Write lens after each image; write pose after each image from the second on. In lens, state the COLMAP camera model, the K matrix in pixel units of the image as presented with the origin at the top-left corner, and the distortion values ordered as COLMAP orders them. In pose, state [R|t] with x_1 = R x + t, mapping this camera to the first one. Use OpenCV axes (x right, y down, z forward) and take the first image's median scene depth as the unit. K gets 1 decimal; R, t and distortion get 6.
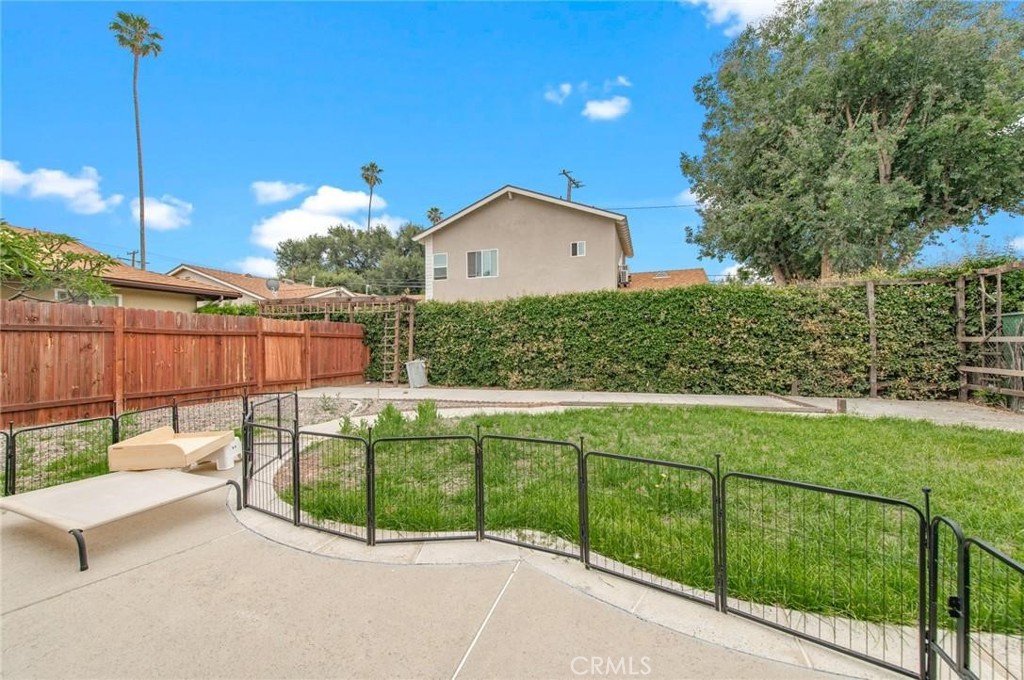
lens RADIAL K [[410.6, 0, 513.7], [0, 410.6, 345.5], [0, 0, 1]] dist [0.002388, 0.000150]
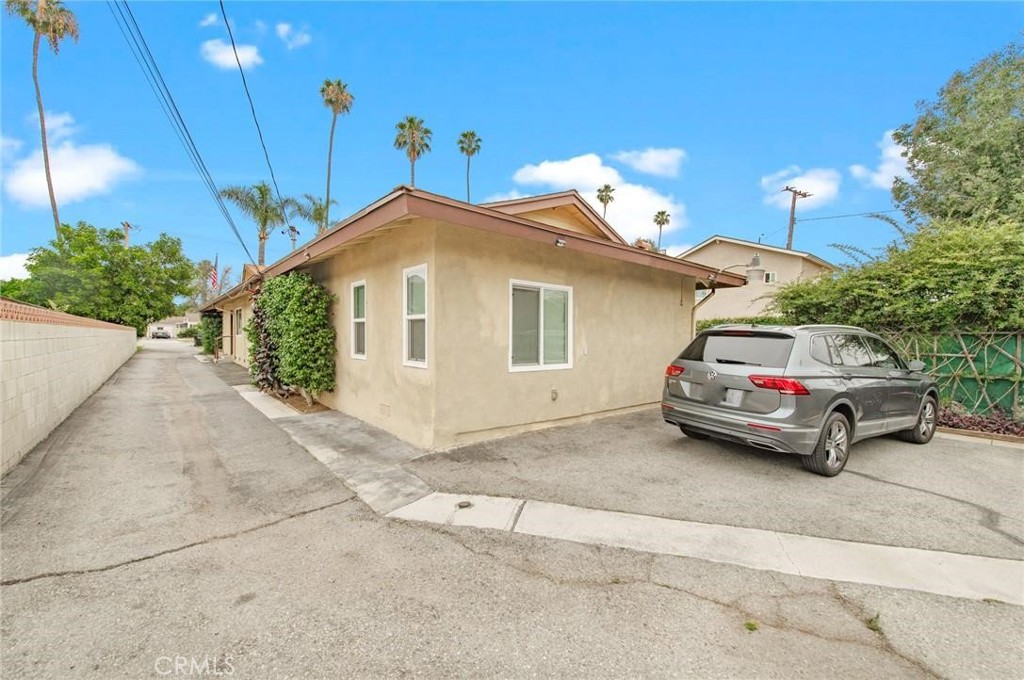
lens RADIAL K [[410.6, 0, 513.7], [0, 410.6, 345.5], [0, 0, 1]] dist [0.002388, 0.000150]
pose [[0.865154, 0.030564, -0.500575, 0.043503], [-0.027149, 0.999532, 0.014107, -0.001368], [0.500771, 0.001385, 0.865578, -0.250460]]
